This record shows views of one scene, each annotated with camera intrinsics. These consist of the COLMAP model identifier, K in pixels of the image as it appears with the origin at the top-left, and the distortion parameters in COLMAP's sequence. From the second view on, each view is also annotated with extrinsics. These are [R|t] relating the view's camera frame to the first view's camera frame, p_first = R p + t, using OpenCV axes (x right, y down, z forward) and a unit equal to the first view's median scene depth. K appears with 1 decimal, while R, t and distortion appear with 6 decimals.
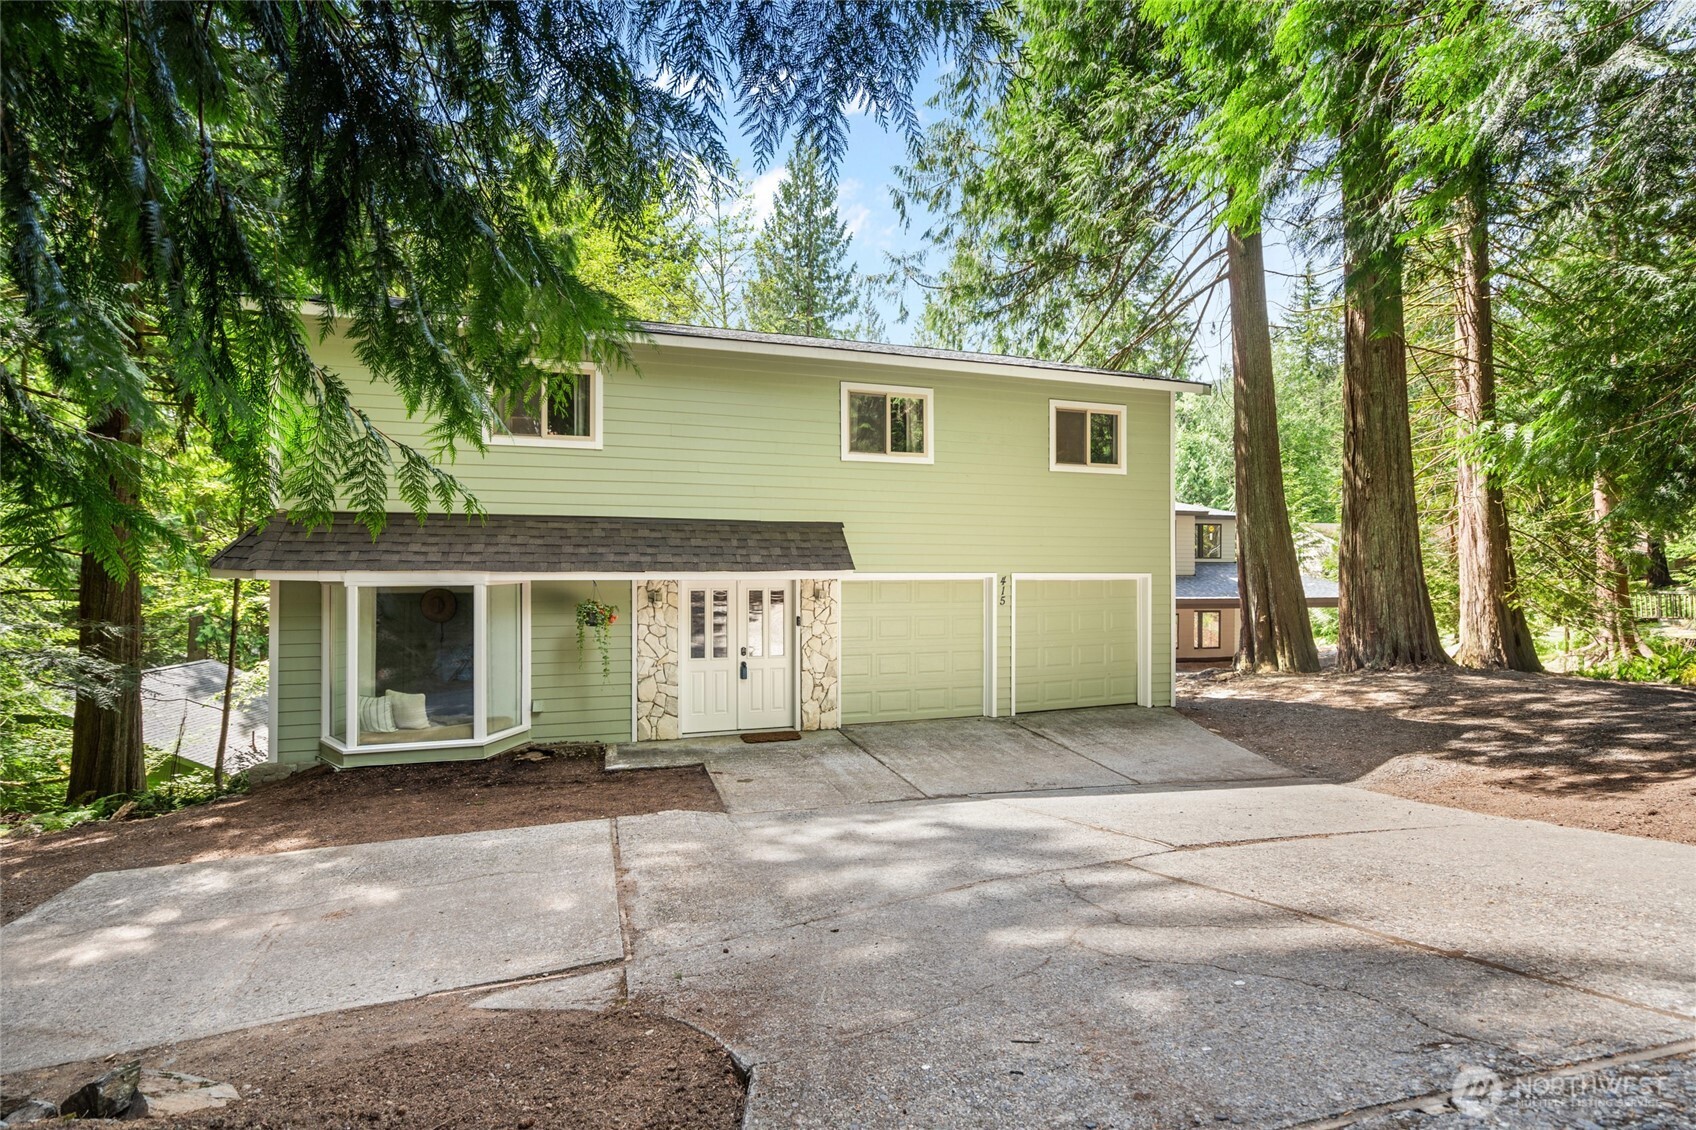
lens RADIAL K [[769.1, 0, 835.7], [0, 769.1, 561.3], [0, 0, 1]] dist [-0.003026, -0.000278]
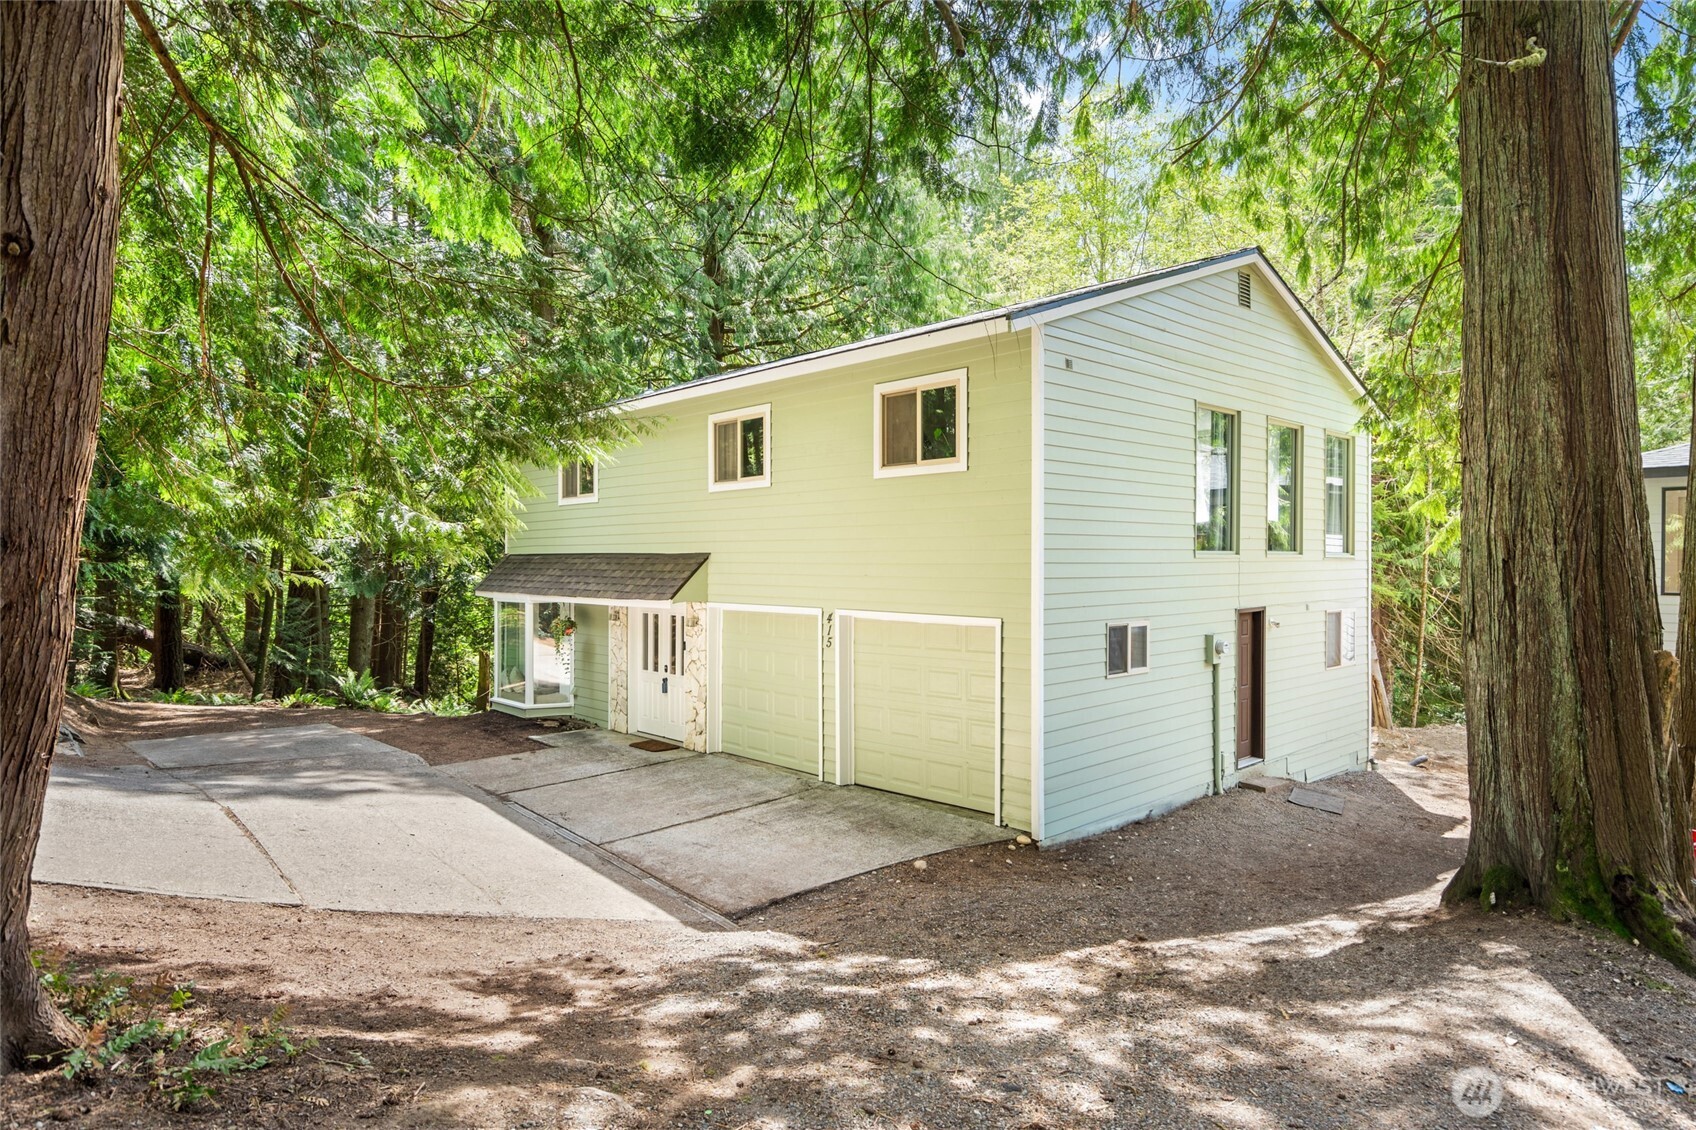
lens RADIAL K [[972.0, 0, 849.3], [0, 972.0, 559.6], [0, 0, 1]] dist [-0.000082, 0.000015]
pose [[0.427728, -0.002154, -0.903905, 1.377535], [0.007159, 0.999974, 0.001004, -0.045481], [0.903879, -0.006900, 0.427732, 0.676808]]
